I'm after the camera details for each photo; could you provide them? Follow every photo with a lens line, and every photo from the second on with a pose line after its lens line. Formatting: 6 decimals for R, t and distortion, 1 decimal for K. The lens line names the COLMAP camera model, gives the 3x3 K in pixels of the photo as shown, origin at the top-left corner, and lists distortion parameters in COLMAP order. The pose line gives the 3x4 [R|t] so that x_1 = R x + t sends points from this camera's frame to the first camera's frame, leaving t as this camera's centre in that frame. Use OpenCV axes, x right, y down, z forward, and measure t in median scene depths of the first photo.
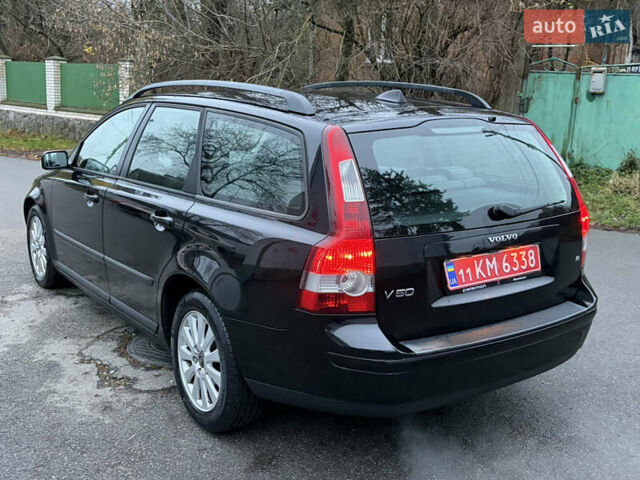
lens RADIAL K [[773.8, 0, 320.0], [0, 773.8, 240.0], [0, 0, 1]] dist [0.147544, -0.381417]
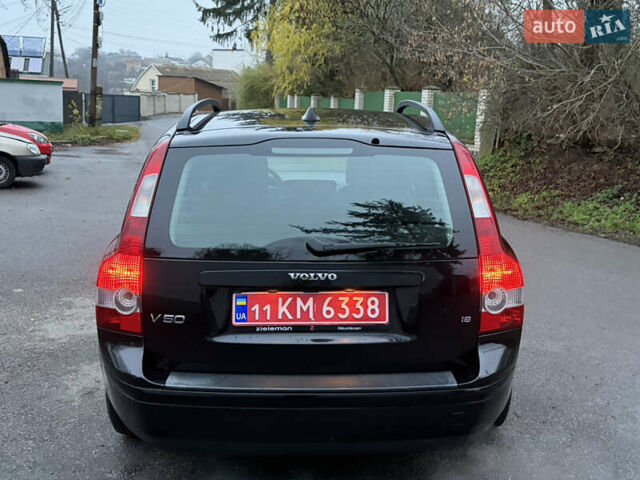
lens RADIAL K [[773.8, 0, 320.0], [0, 773.8, 240.0], [0, 0, 1]] dist [0.147544, -0.381417]
pose [[0.833712, 0.095521, -0.543876, 0.696207], [-0.115937, 0.993251, -0.003276, -0.040266], [0.539892, 0.065786, 0.839159, 0.281843]]
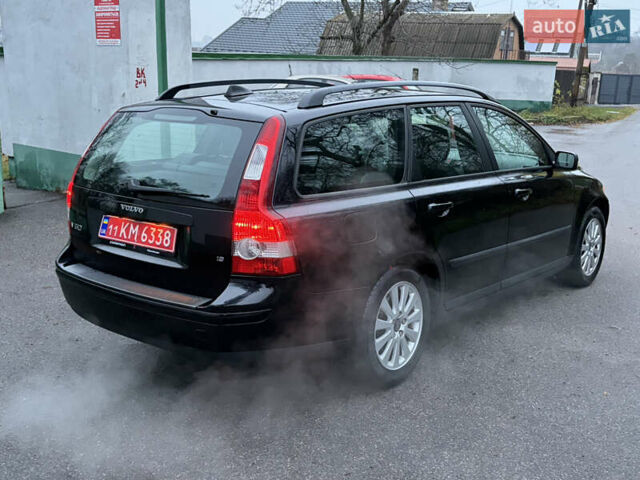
lens RADIAL K [[773.8, 0, 320.0], [0, 773.8, 240.0], [0, 0, 1]] dist [0.147544, -0.381417]
pose [[0.280156, 0.198386, -0.939232, 1.411290], [-0.216175, 0.966319, 0.139627, -0.180020], [0.935298, 0.163921, 0.313606, 0.896816]]
